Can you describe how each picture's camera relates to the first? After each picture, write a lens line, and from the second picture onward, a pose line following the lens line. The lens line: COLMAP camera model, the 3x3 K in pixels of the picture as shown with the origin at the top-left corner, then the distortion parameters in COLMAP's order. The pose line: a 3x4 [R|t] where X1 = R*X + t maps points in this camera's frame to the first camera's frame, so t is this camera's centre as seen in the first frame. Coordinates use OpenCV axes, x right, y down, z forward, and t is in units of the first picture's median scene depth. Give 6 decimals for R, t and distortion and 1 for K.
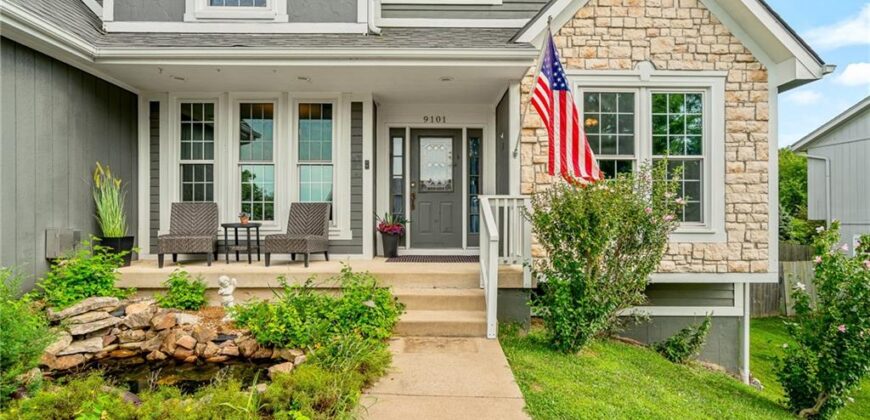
lens RADIAL K [[394.5, 0, 430.6], [0, 394.5, 219.5], [0, 0, 1]] dist [-0.004911, 0.002816]
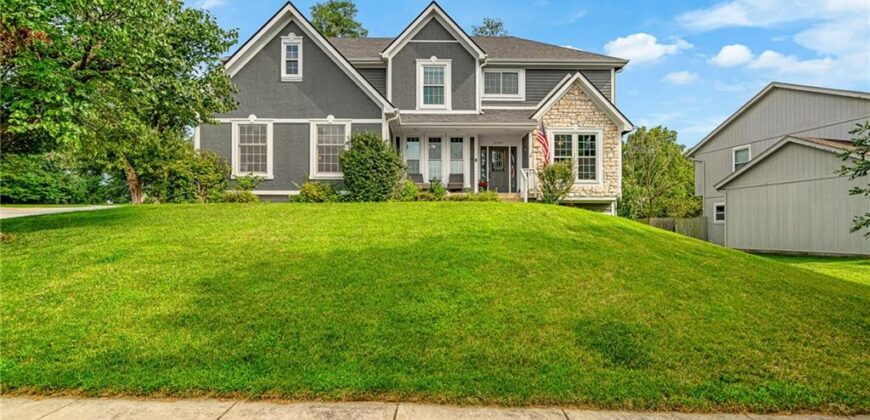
lens RADIAL K [[394.5, 0, 435.6], [0, 394.5, 198.6], [0, 0, 1]] dist [-0.004911, 0.002816]
pose [[0.999995, -0.001315, -0.002961, -0.474064], [0.001090, 0.997202, -0.074745, 0.360098], [0.003051, 0.074741, 0.997198, -1.857110]]
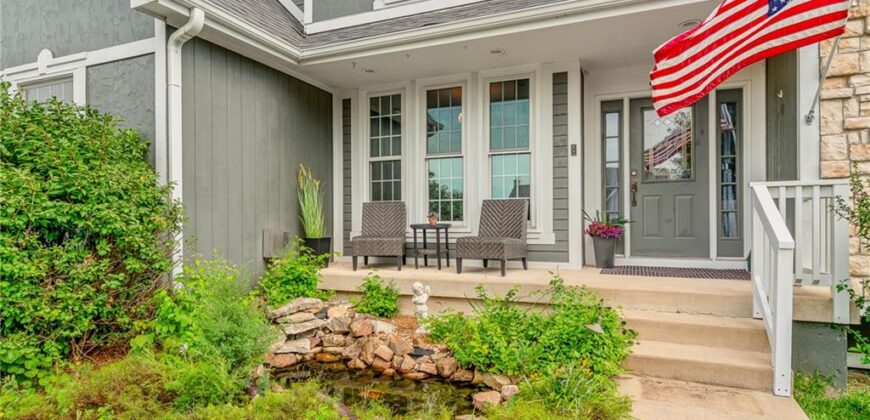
lens RADIAL K [[465.7, 0, 433.8], [0, 465.7, 220.2], [0, 0, 1]] dist [0.002650, 0.003031]
pose [[0.918346, -0.005543, -0.395739, -0.054843], [0.004825, 0.999984, -0.002810, 0.003864], [0.395749, 0.000671, 0.918359, 0.032251]]
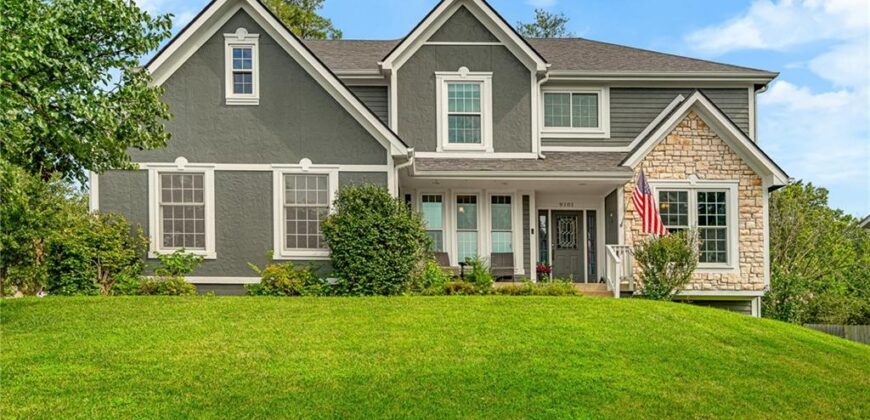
lens RADIAL K [[595.4, 0, 429.9], [0, 595.4, 299.6], [0, 0, 1]] dist [0.021857, -0.014912]
pose [[0.999895, 0.005894, -0.013227, -0.632992], [-0.006701, 0.998067, -0.061779, 0.355255], [0.012838, 0.061862, 0.998002, -1.744631]]
